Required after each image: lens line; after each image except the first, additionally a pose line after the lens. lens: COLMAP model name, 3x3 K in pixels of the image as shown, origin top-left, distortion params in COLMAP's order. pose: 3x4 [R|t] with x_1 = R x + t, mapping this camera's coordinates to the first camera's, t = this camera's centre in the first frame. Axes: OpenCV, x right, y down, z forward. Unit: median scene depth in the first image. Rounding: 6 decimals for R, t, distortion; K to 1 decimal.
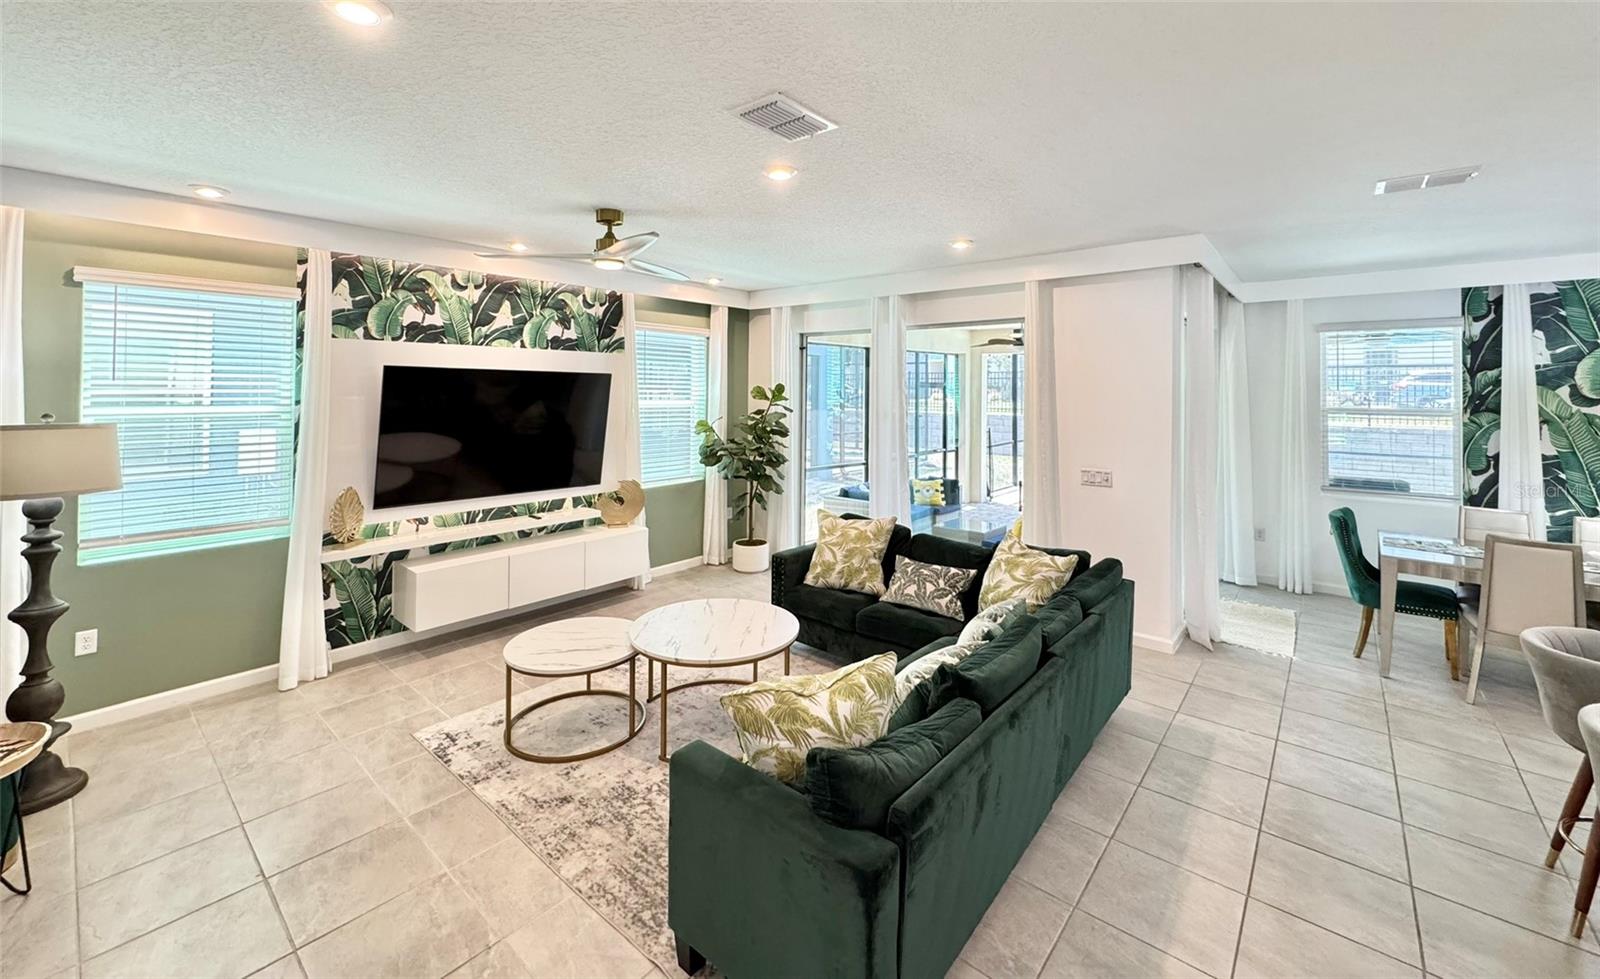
lens RADIAL K [[635.8, 0, 798.2], [0, 635.8, 387.8], [0, 0, 1]] dist [-0.000793, 0.000743]
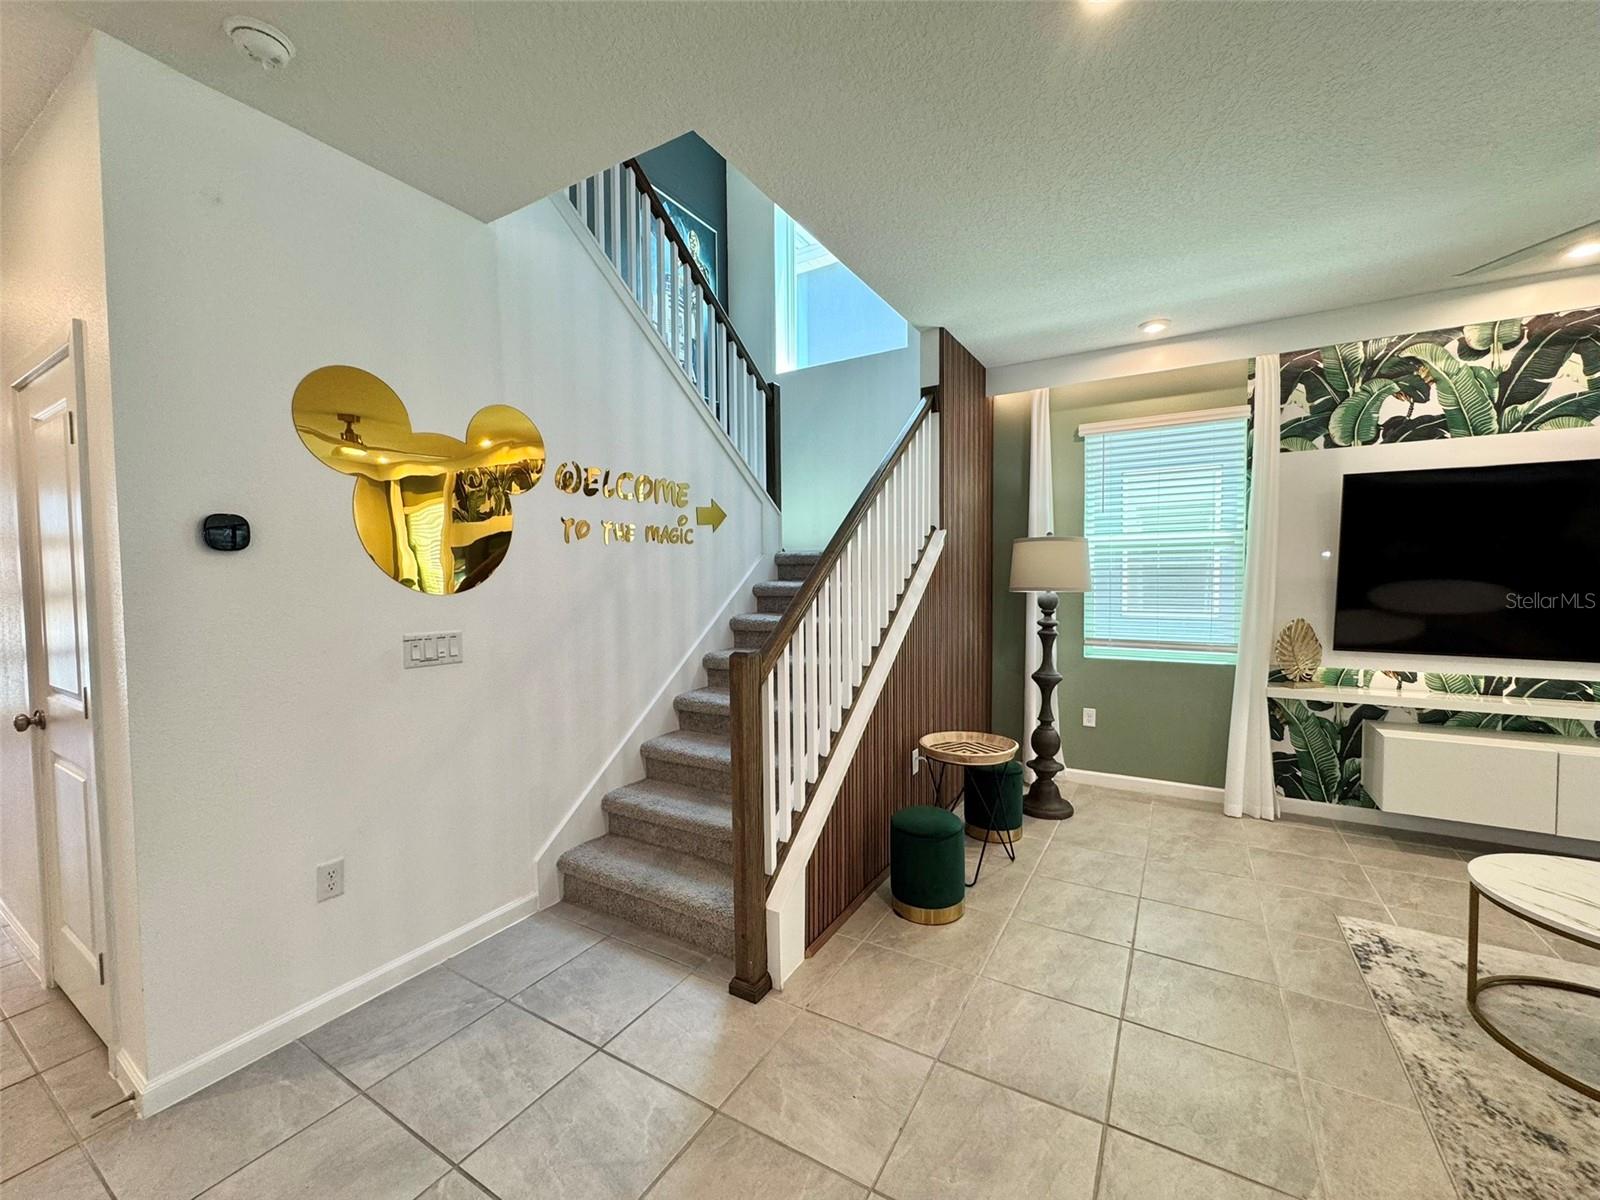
lens RADIAL K [[640.7, 0, 800.0], [0, 640.7, 598.3], [0, 0, 1]] dist [-0.000399, -0.000225]
pose [[0.166653, 0.026588, -0.985657, 0.051351], [0.015882, 0.999434, 0.029645, 0.089650], [0.985888, -0.020595, 0.166136, 0.168920]]
